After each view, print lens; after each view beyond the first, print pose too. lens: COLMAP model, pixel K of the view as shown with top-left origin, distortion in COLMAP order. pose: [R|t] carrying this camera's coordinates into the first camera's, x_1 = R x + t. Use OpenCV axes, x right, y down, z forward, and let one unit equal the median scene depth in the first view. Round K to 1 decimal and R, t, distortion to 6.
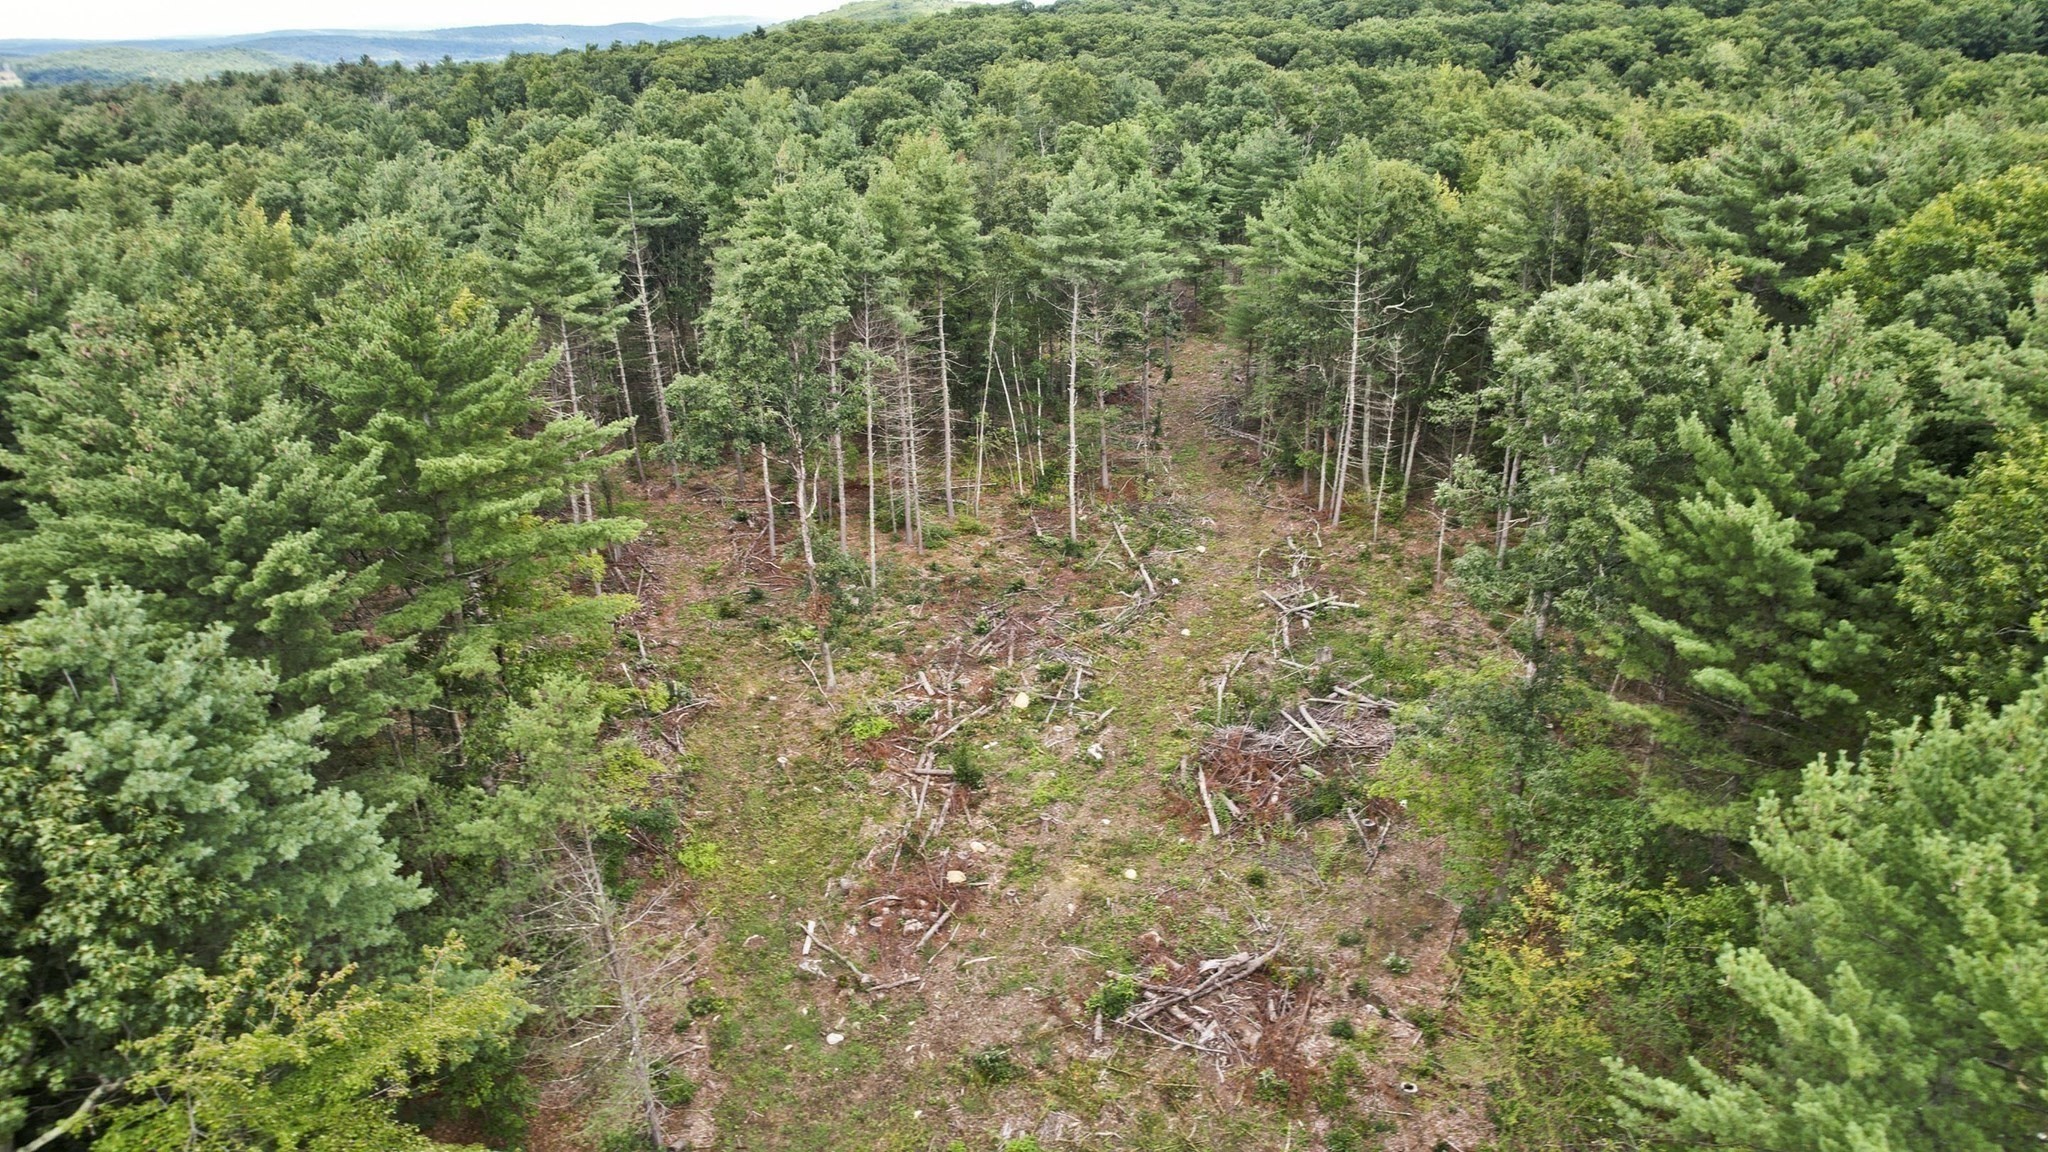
lens RADIAL K [[1306.5, 0, 1019.2], [0, 1306.5, 594.4], [0, 0, 1]] dist [-0.080462, 0.074168]
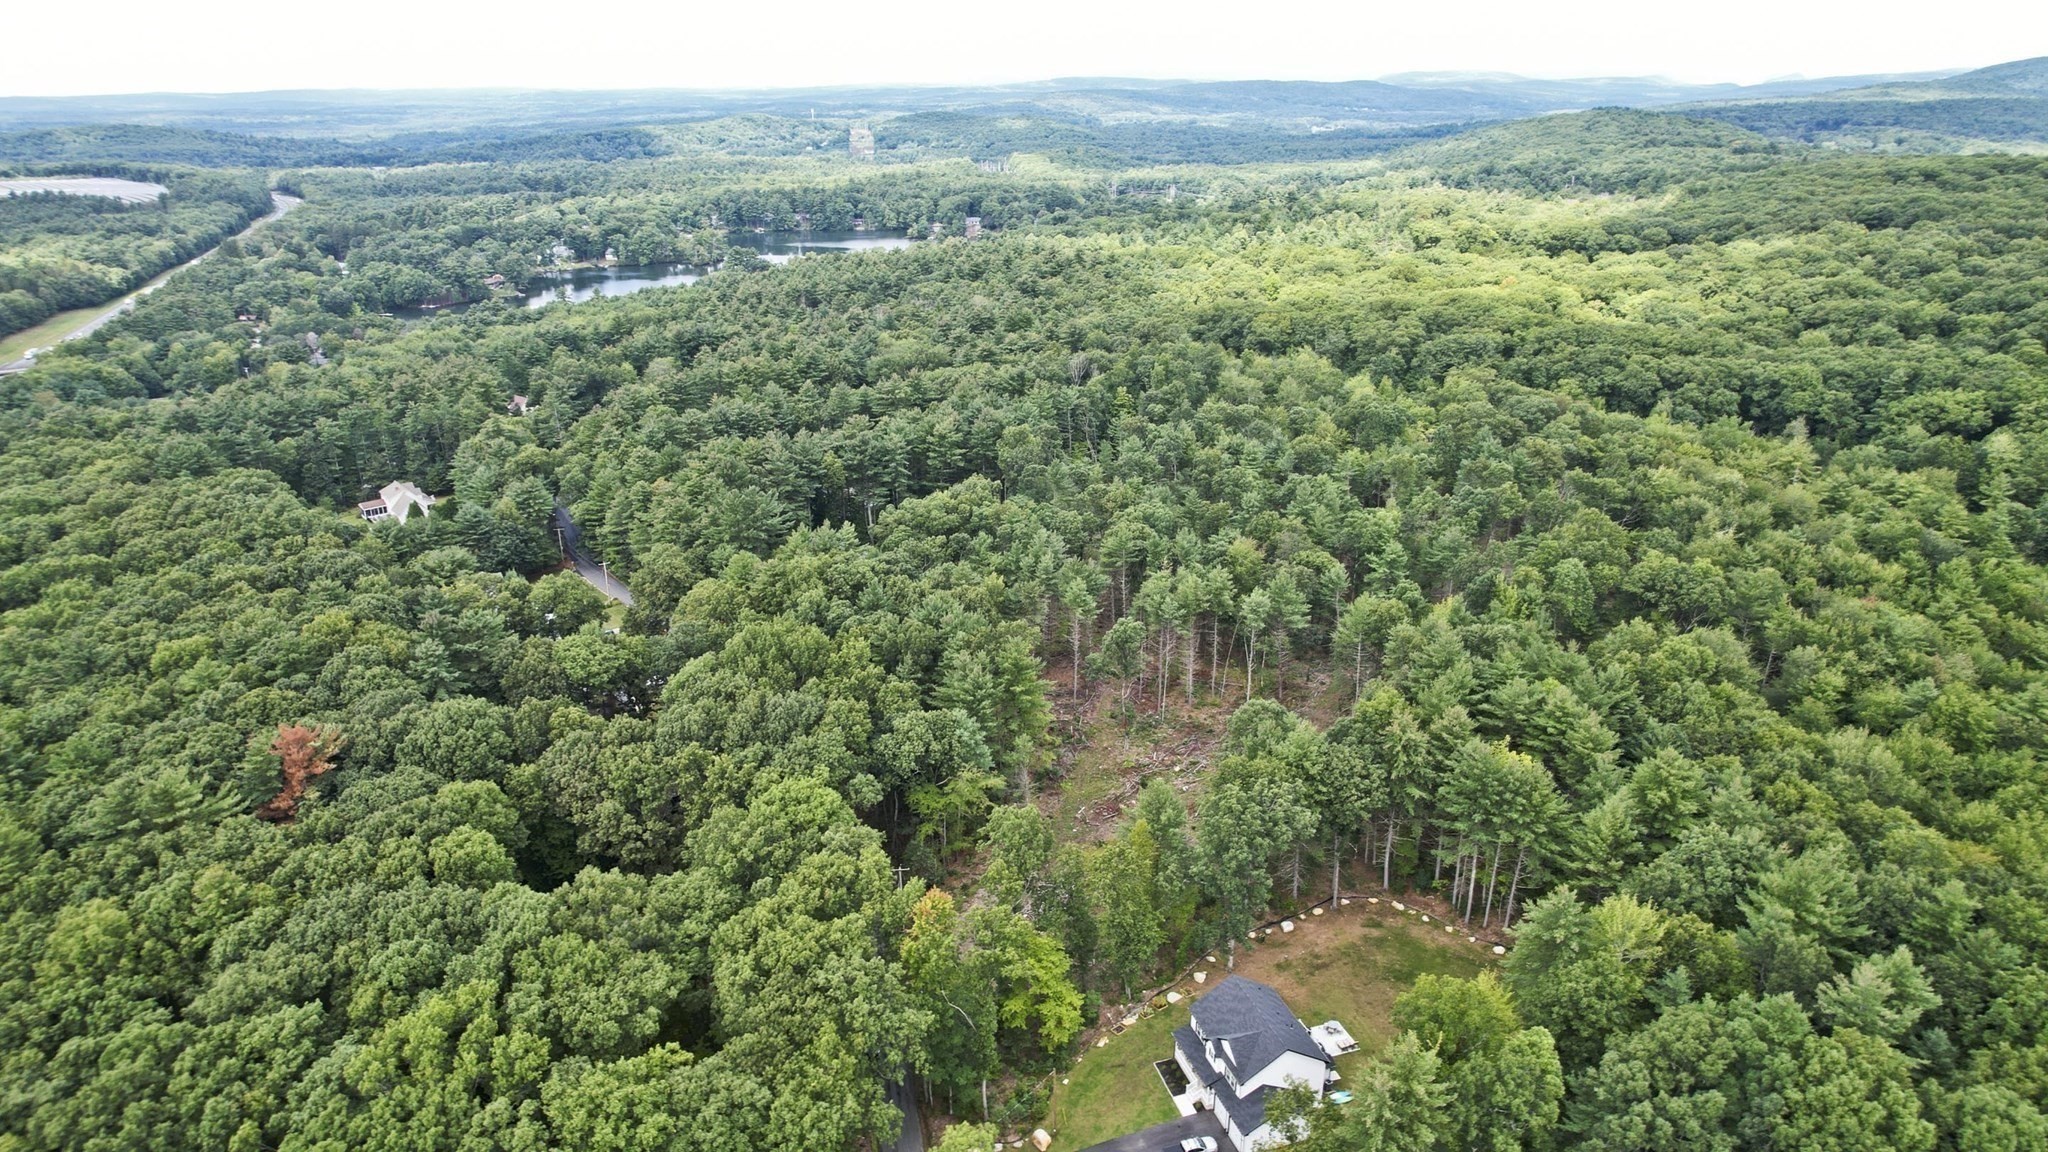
lens RADIAL K [[1306.5, 0, 1013.7], [0, 1306.5, 586.1], [0, 0, 1]] dist [-0.080462, 0.074168]
pose [[0.866376, 0.186704, -0.463178, 1.040986], [-0.203864, 0.978909, 0.013265, -0.313630], [0.455886, 0.082933, 0.886166, -2.021177]]
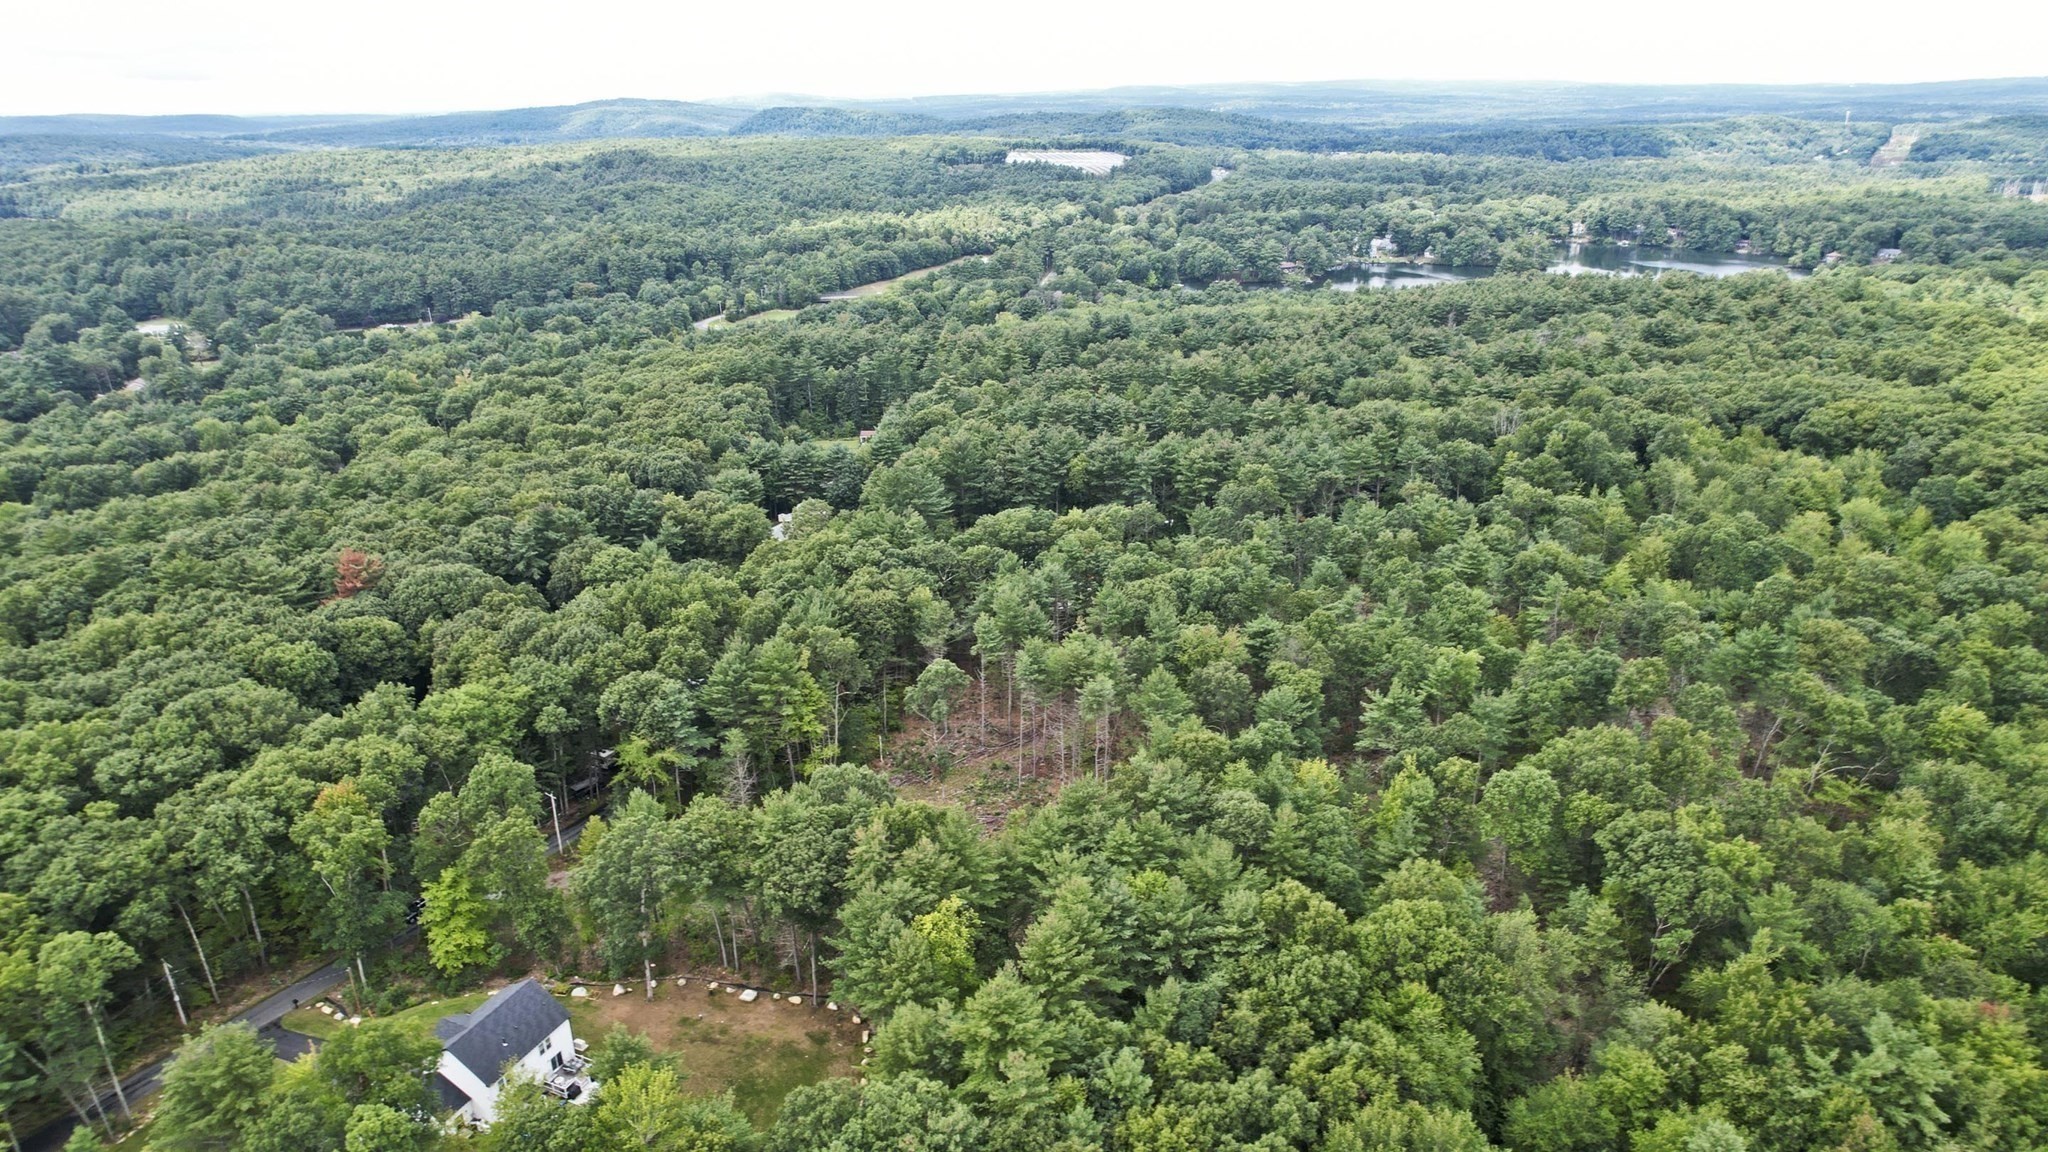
lens RADIAL K [[1306.5, 0, 1016.2], [0, 1306.5, 583.1], [0, 0, 1]] dist [-0.080462, 0.074168]
pose [[0.310352, 0.350509, -0.883643, 2.449402], [-0.377169, 0.898649, 0.223992, -1.139928], [0.872597, 0.263767, 0.411099, -0.212624]]
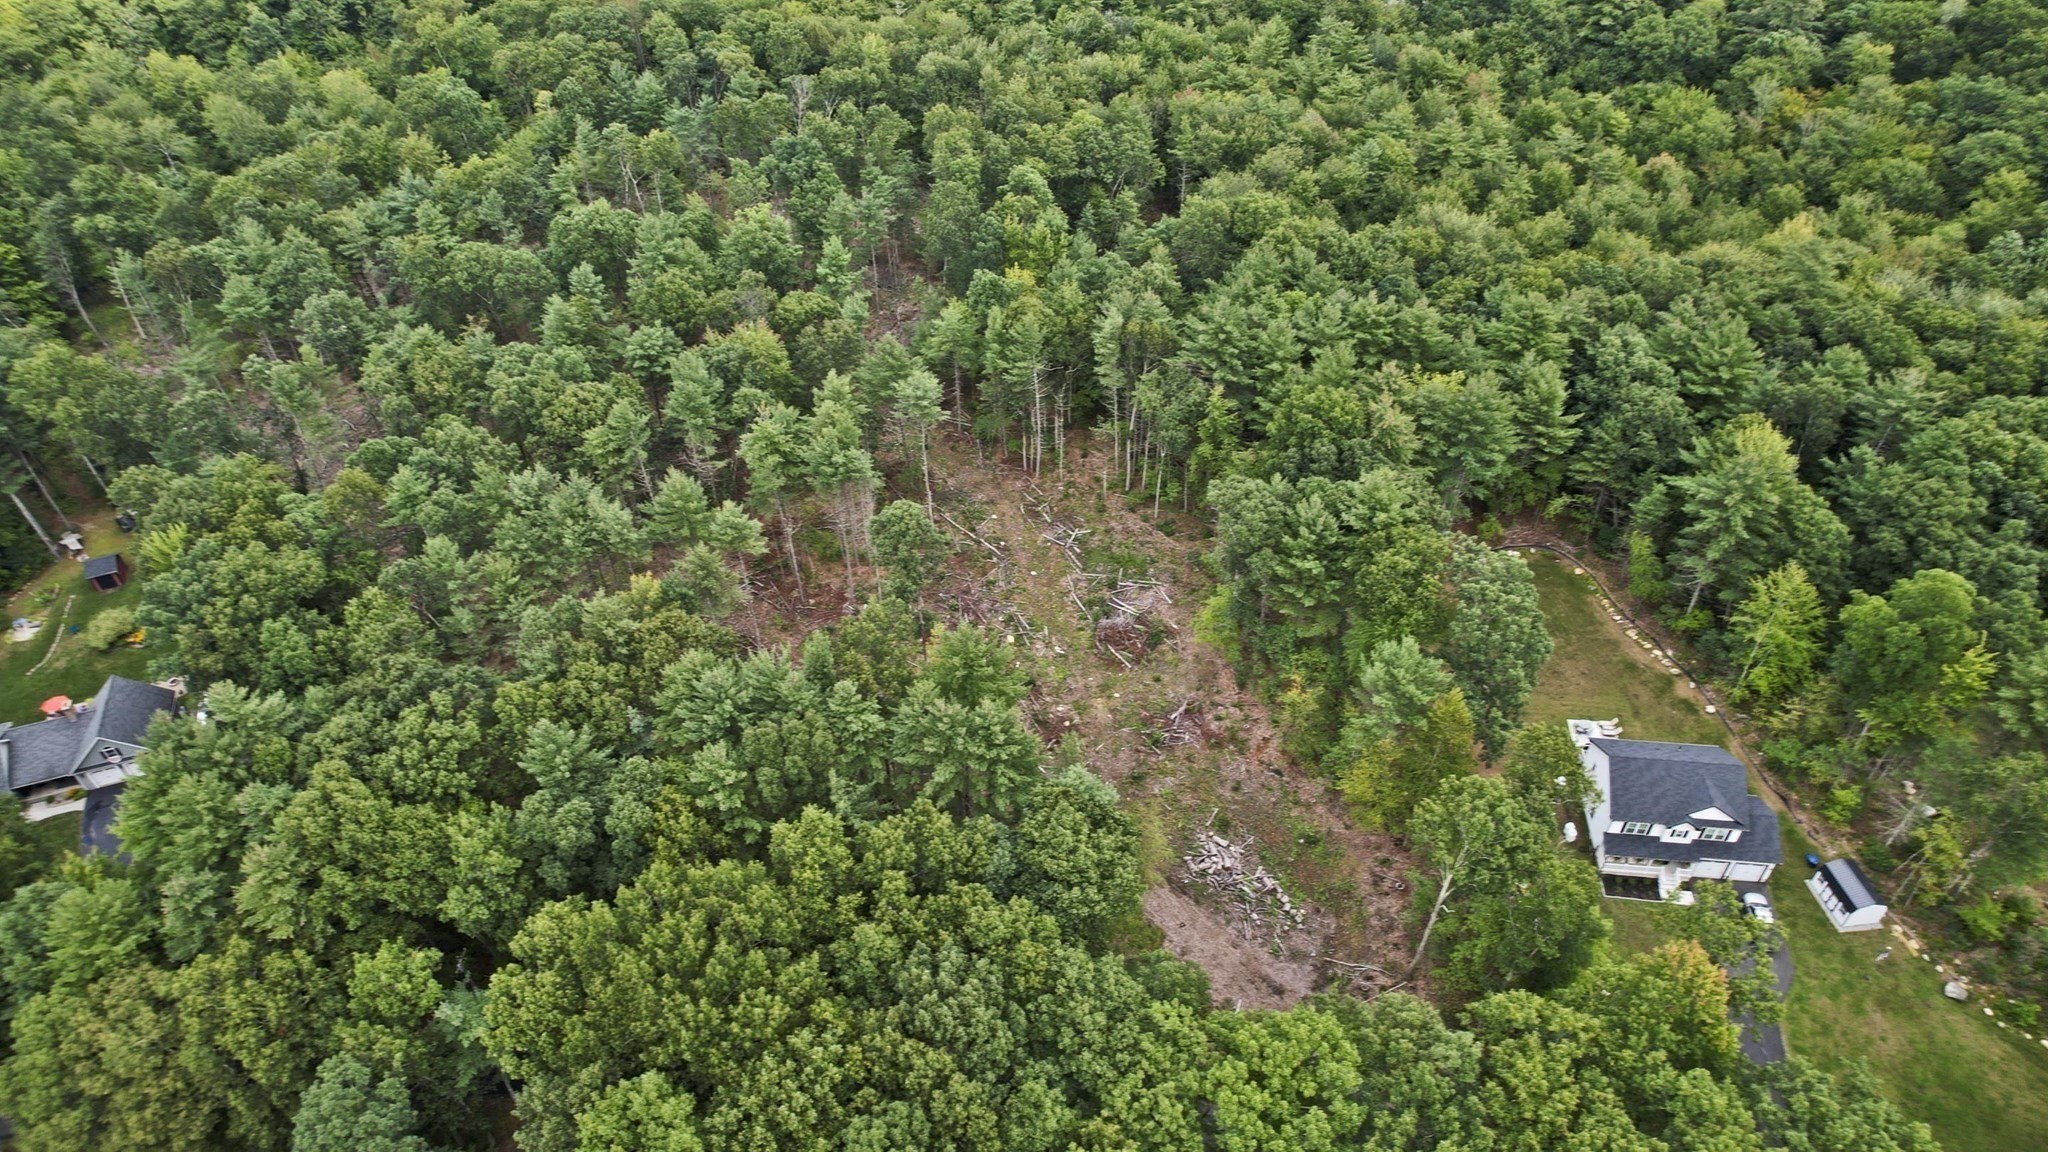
lens RADIAL K [[1306.5, 0, 1011.5], [0, 1306.5, 581.4], [0, 0, 1]] dist [-0.080462, 0.074168]
pose [[0.819620, -0.383553, 0.425571, -0.945402], [0.249474, 0.907644, 0.337559, -0.794594], [-0.515739, -0.170501, 0.839609, -0.932385]]
